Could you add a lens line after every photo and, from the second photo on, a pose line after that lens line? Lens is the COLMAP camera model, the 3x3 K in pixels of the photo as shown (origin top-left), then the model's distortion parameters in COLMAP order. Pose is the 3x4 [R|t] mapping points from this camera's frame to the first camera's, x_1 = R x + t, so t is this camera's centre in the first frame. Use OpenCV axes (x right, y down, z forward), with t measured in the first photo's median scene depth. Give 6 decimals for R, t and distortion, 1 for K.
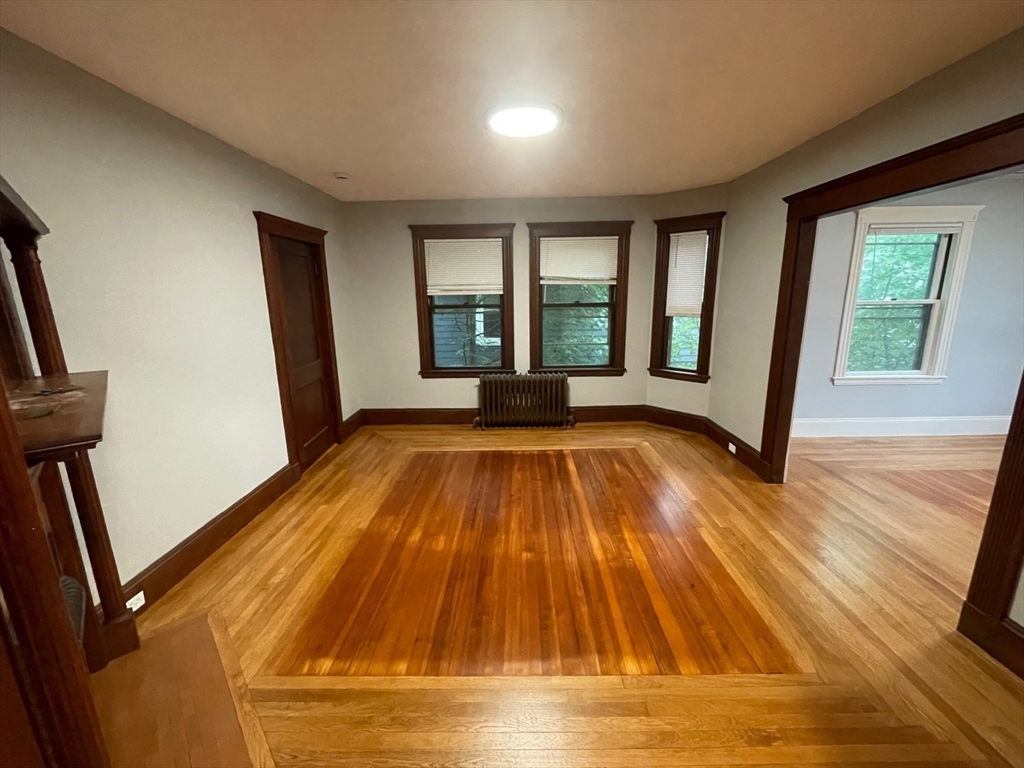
lens RADIAL K [[417.7, 0, 513.4], [0, 417.7, 383.1], [0, 0, 1]] dist [-0.000979, -0.000294]
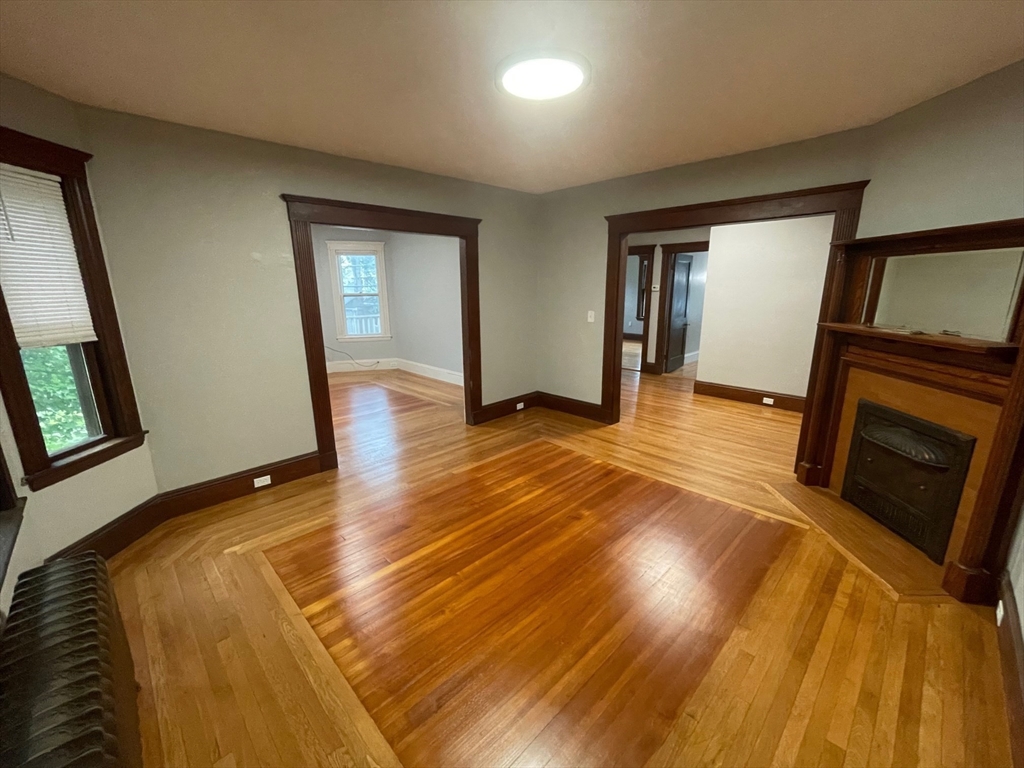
lens RADIAL K [[417.7, 0, 511.0], [0, 417.7, 382.0], [0, 0, 1]] dist [-0.000979, -0.000294]
pose [[-0.705330, -0.142049, 0.694501, -0.362371], [0.171371, 0.916489, 0.361497, -0.235088], [-0.687853, 0.373992, -0.622084, 1.088141]]
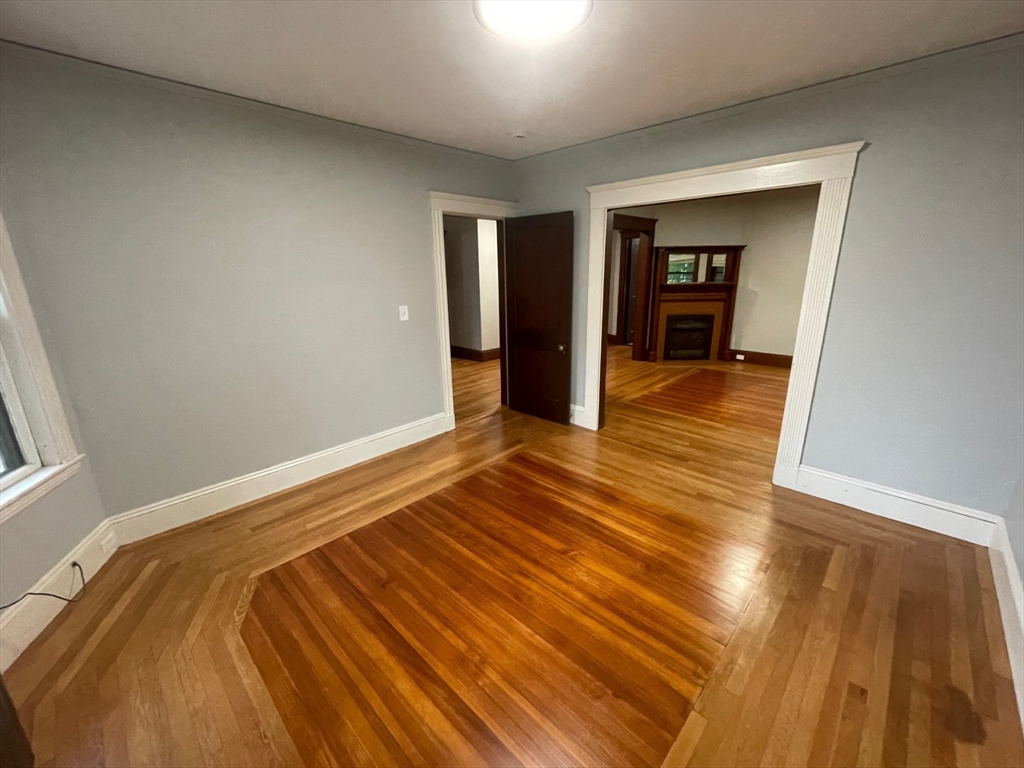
lens RADIAL K [[417.7, 0, 513.2], [0, 417.7, 381.5], [0, 0, 1]] dist [-0.000979, -0.000294]
pose [[-0.685273, 0.218905, -0.694609, 1.364848], [-0.129988, 0.901680, 0.412404, -0.218180], [0.716592, 0.372900, -0.589441, 0.887581]]
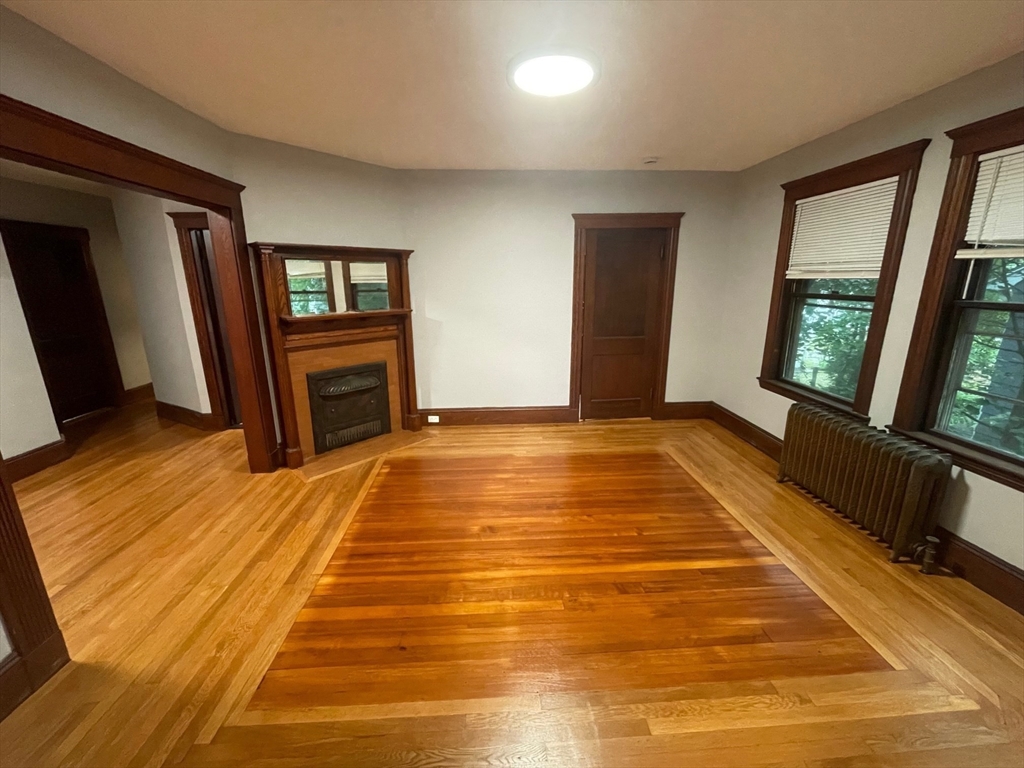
lens RADIAL K [[417.7, 0, 514.3], [0, 417.7, 384.1], [0, 0, 1]] dist [-0.000979, -0.000294]
pose [[0.073725, 0.259352, -0.962965, 0.607163], [-0.207950, 0.948365, 0.239499, -0.131919], [0.975357, 0.182592, 0.123851, 0.567037]]
